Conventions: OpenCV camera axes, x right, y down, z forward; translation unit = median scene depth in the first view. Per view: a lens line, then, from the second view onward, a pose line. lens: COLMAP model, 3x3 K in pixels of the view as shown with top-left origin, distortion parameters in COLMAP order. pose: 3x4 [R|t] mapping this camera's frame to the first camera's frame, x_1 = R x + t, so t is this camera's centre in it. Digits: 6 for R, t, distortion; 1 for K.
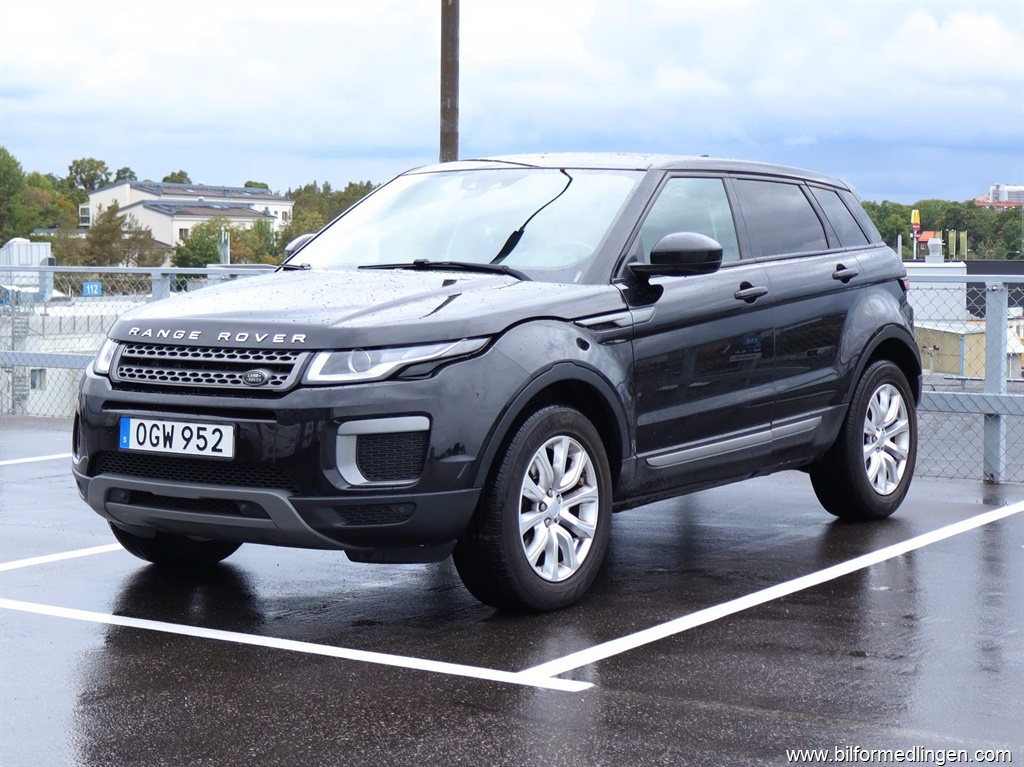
lens RADIAL K [[1892.3, 0, 512.0], [0, 1892.3, 383.5], [0, 0, 1]] dist [0.196879, -0.024665]
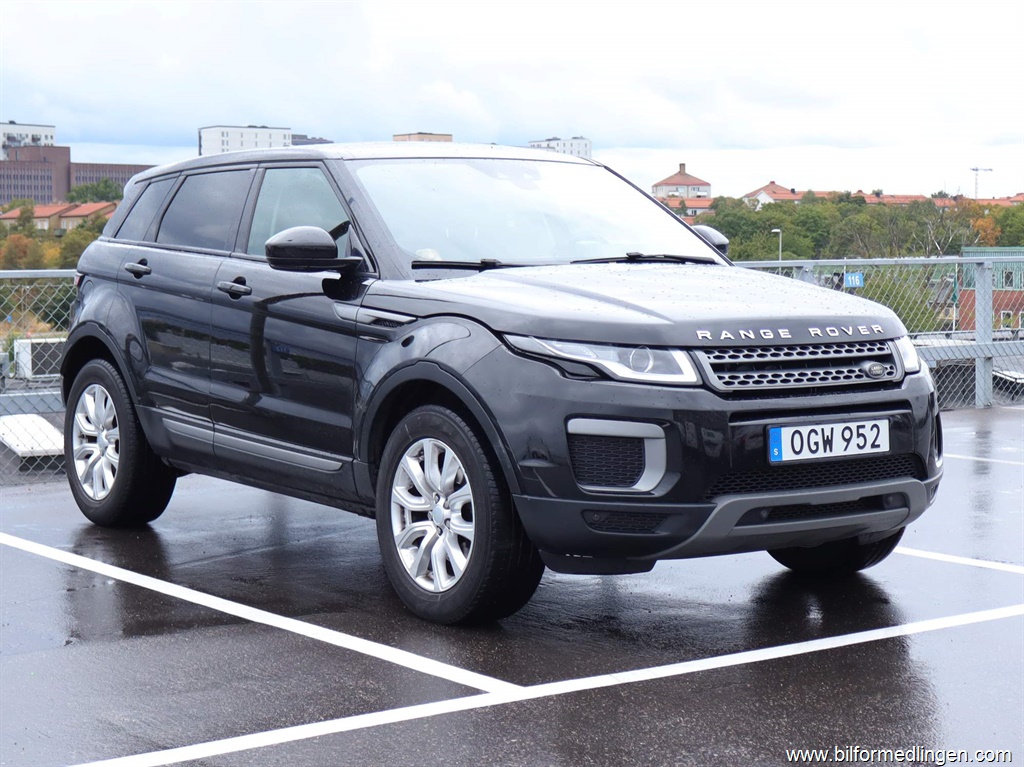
lens RADIAL K [[1892.3, 0, 512.0], [0, 1892.3, 383.5], [0, 0, 1]] dist [0.196879, -0.024665]
pose [[0.337262, -0.071139, 0.938719, -1.124192], [0.069658, 0.996293, 0.050475, -0.059034], [-0.938830, 0.048366, 0.340967, 0.830315]]
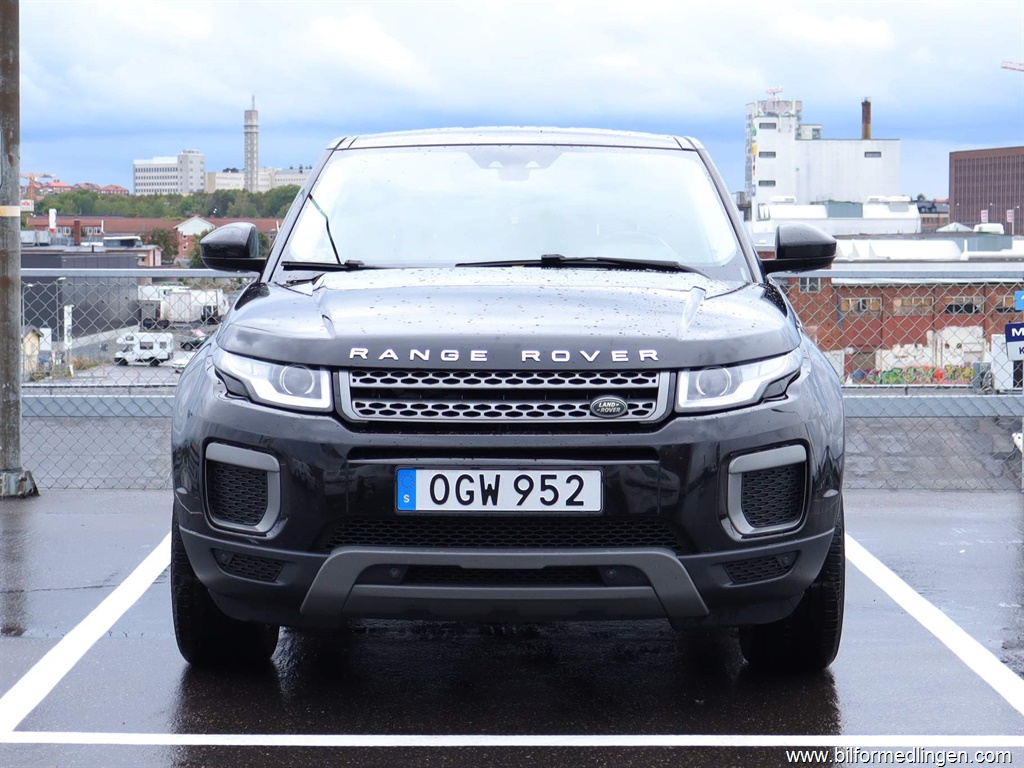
lens RADIAL K [[1892.3, 0, 512.0], [0, 1892.3, 384.0], [0, 0, 1]] dist [0.196879, -0.024665]
pose [[0.827871, -0.040994, 0.559418, -0.598084], [0.038499, 0.999127, 0.016240, -0.026555], [-0.559595, 0.008092, 0.828727, 0.372067]]
